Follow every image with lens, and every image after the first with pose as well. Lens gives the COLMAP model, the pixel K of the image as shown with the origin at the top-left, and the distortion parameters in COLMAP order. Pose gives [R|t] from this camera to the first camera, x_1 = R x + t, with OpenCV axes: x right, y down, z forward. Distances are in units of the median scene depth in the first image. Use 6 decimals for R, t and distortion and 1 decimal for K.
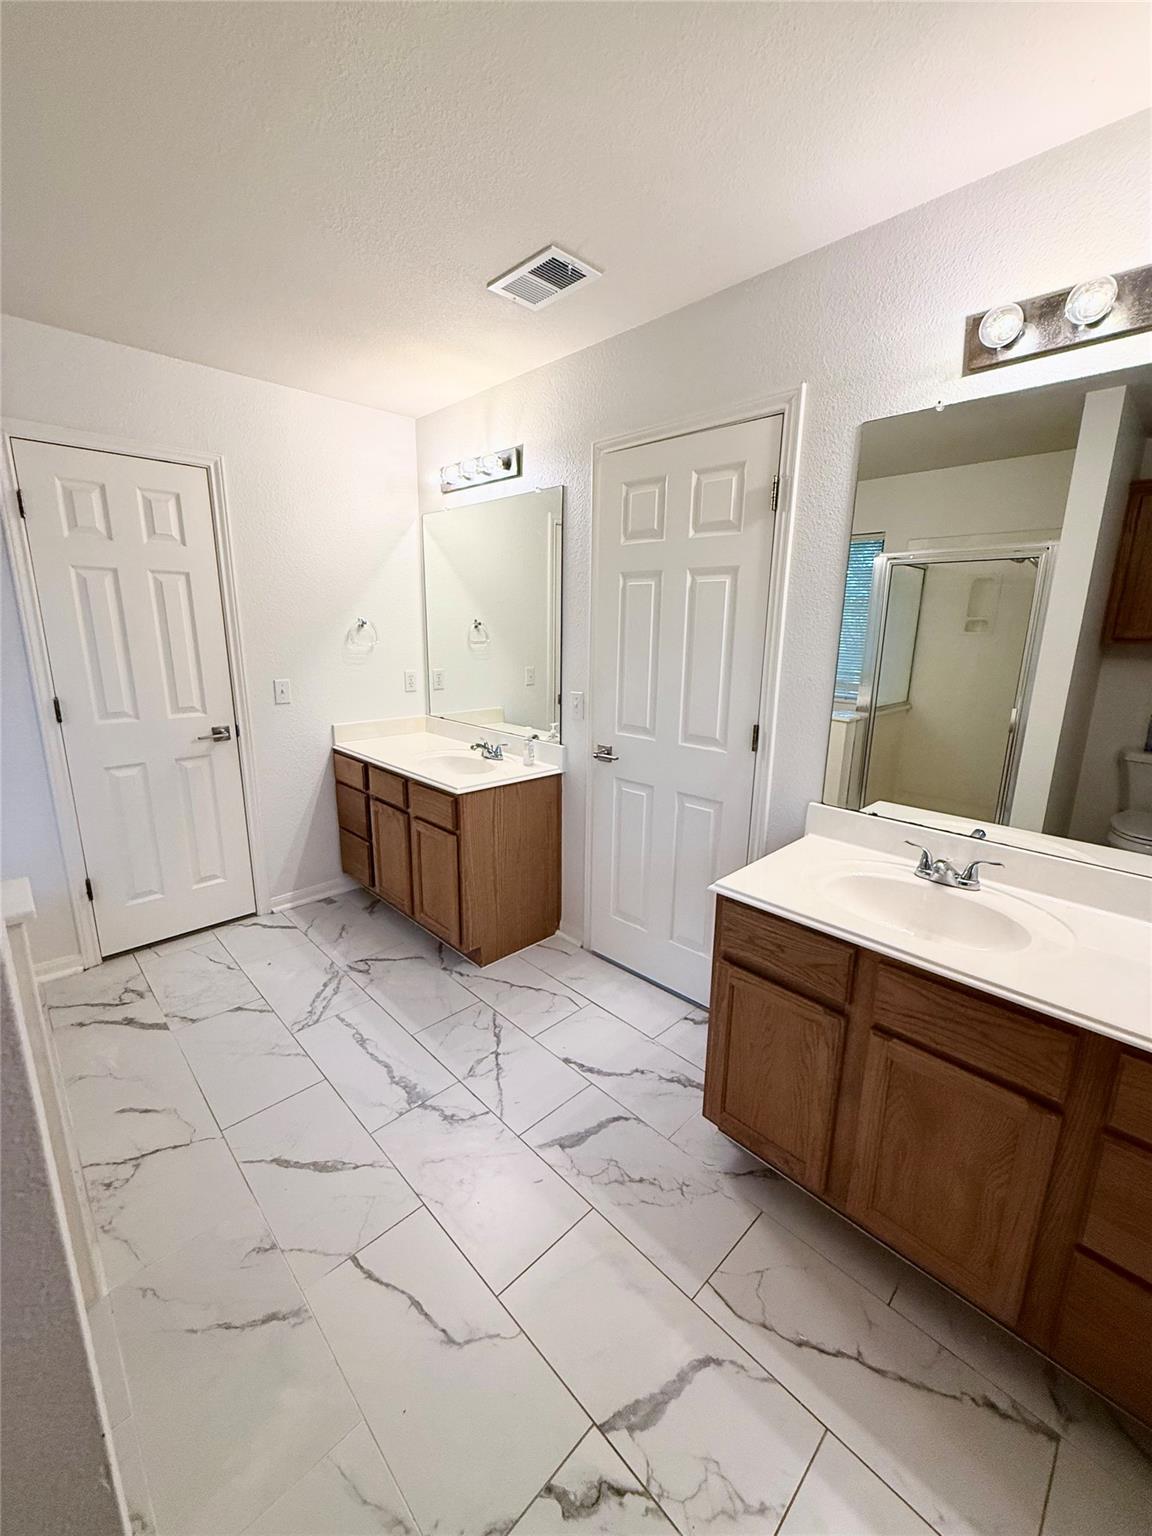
lens RADIAL K [[615.2, 0, 579.2], [0, 615.2, 763.5], [0, 0, 1]] dist [-0.000377, 0.000199]
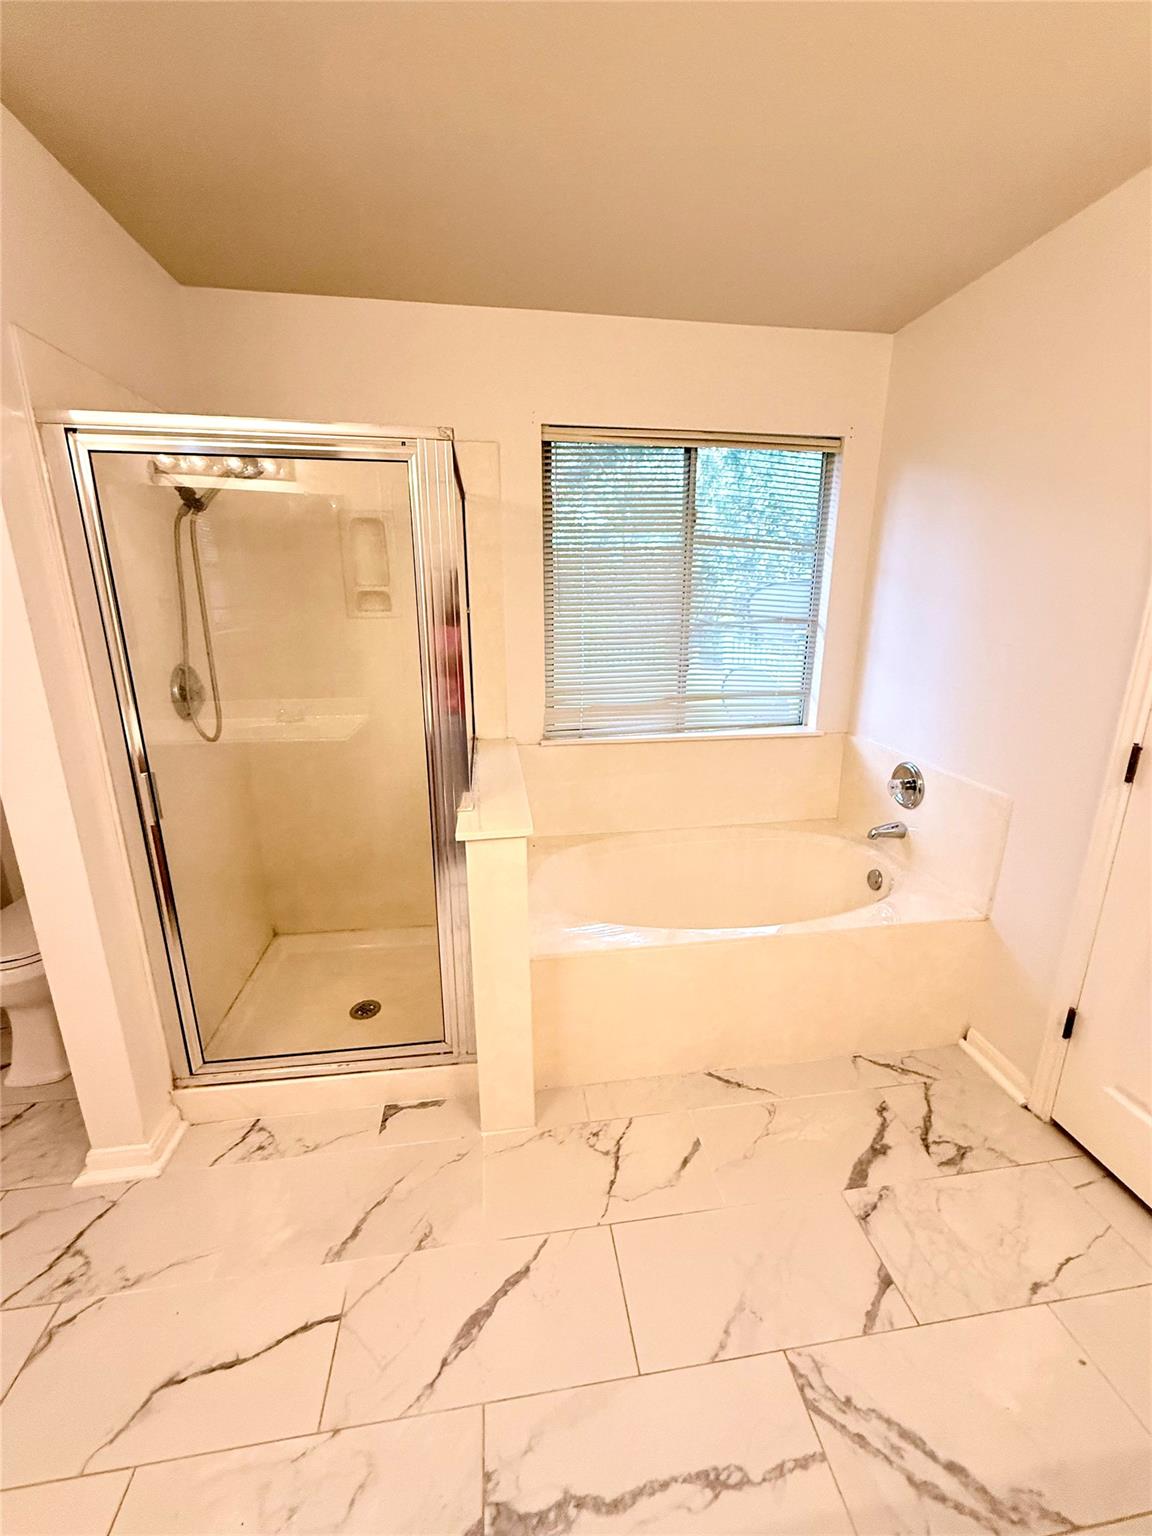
lens RADIAL K [[615.2, 0, 577.3], [0, 615.2, 764.2], [0, 0, 1]] dist [-0.000377, 0.000199]
pose [[-0.589557, 0.197419, -0.783229, -0.016435], [-0.193432, 0.906948, 0.374205, -0.224634], [0.784223, 0.372117, -0.496511, 0.921846]]
